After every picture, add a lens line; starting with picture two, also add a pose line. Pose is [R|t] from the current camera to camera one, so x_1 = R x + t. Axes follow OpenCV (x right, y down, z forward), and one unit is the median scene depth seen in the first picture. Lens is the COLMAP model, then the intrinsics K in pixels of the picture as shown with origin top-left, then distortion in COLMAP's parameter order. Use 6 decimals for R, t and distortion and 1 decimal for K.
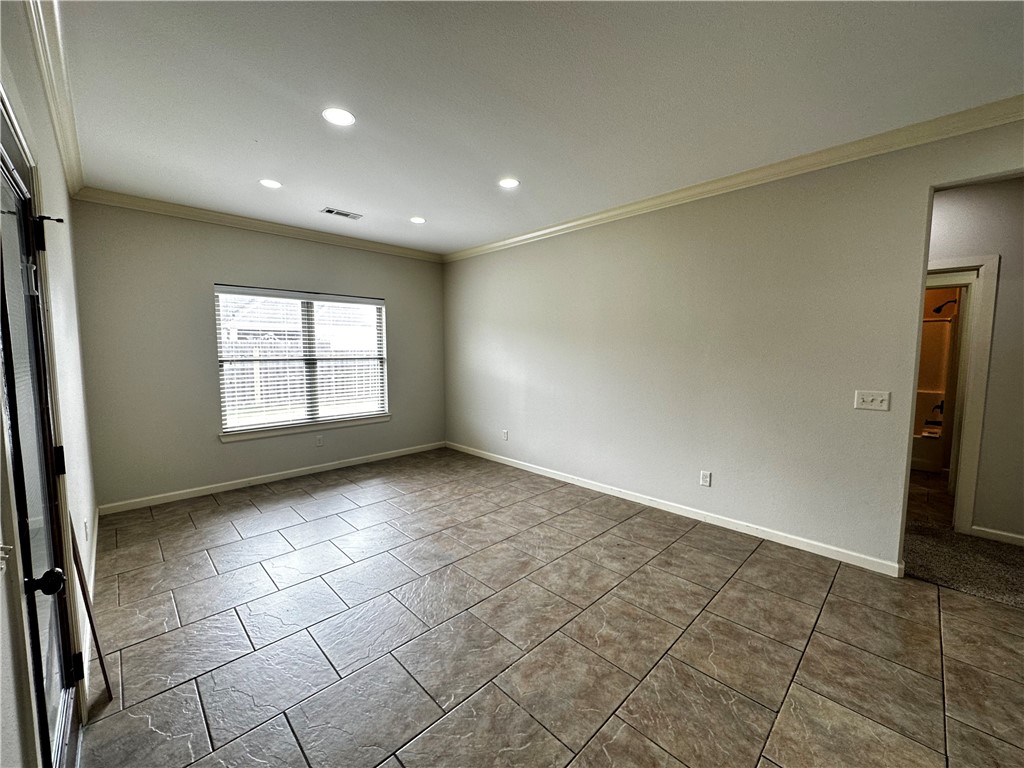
lens RADIAL K [[407.9, 0, 512.0], [0, 407.9, 384.0], [0, 0, 1]] dist [-0.002056, 0.000049]
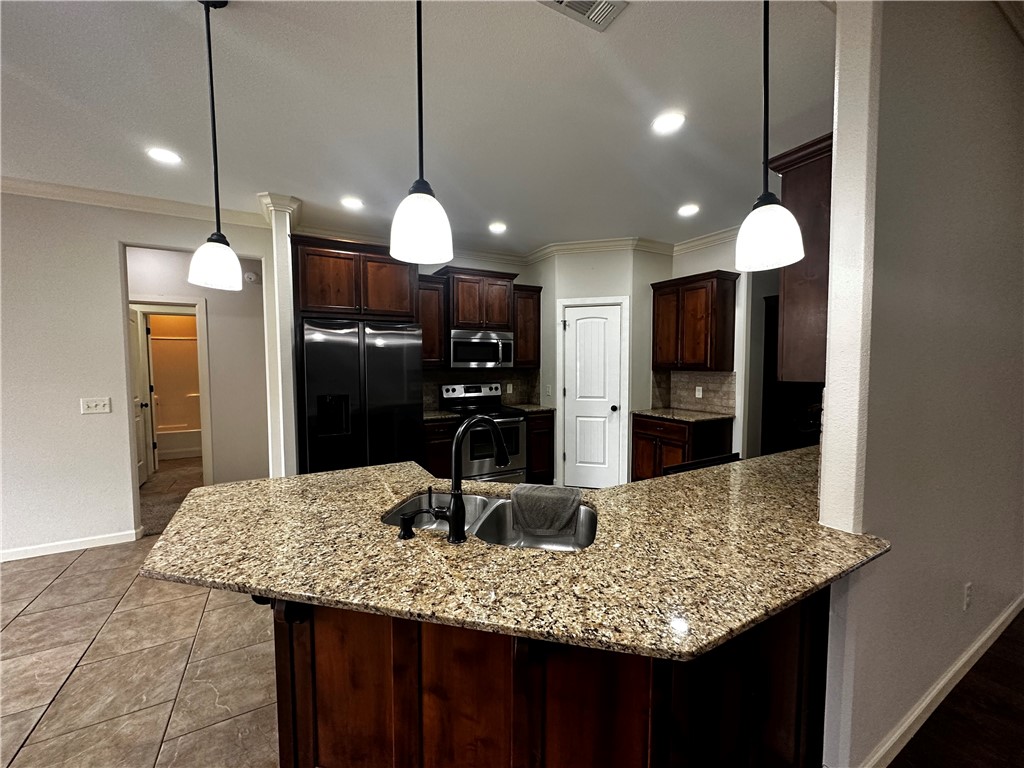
lens RADIAL K [[407.9, 0, 512.0], [0, 407.9, 384.0], [0, 0, 1]] dist [-0.002056, 0.000049]
pose [[0.263951, -0.059996, 0.962668, 0.053413], [0.084814, 0.995641, 0.038796, 0.034465], [-0.960800, 0.071408, 0.267889, -0.520229]]
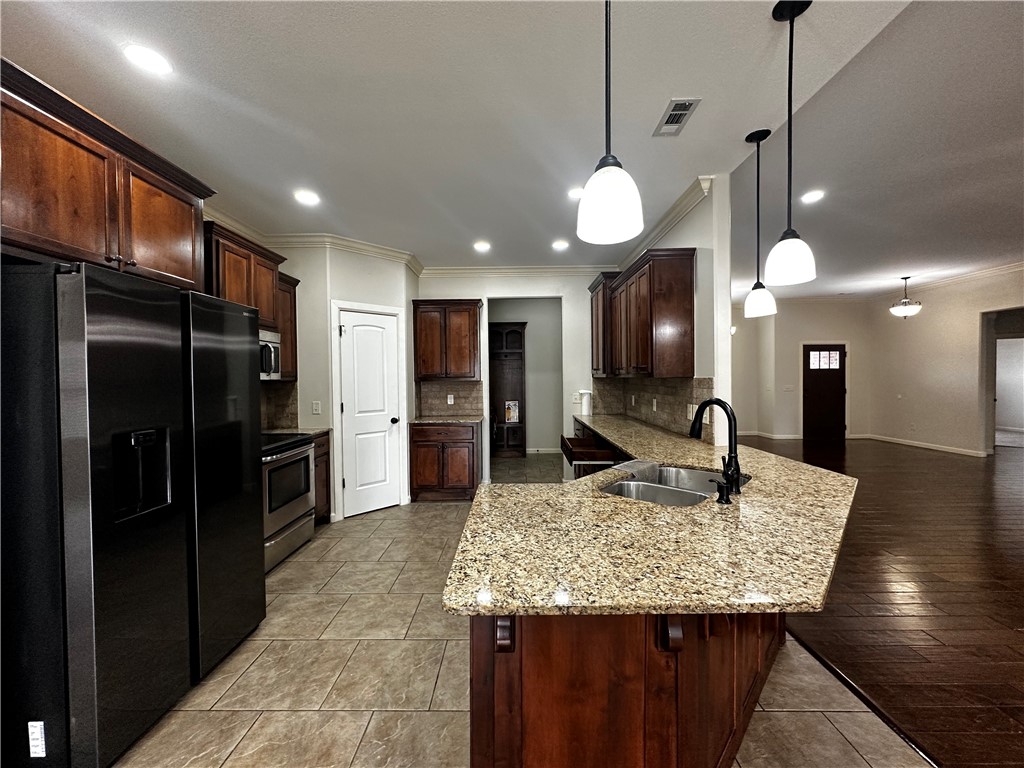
lens RADIAL K [[407.9, 0, 512.0], [0, 407.9, 384.0], [0, 0, 1]] dist [-0.002056, 0.000049]
pose [[-0.707682, -0.007504, 0.706491, 0.685258], [0.067492, 0.994653, 0.078171, -0.080304], [-0.703300, 0.103003, -0.703391, 1.830795]]
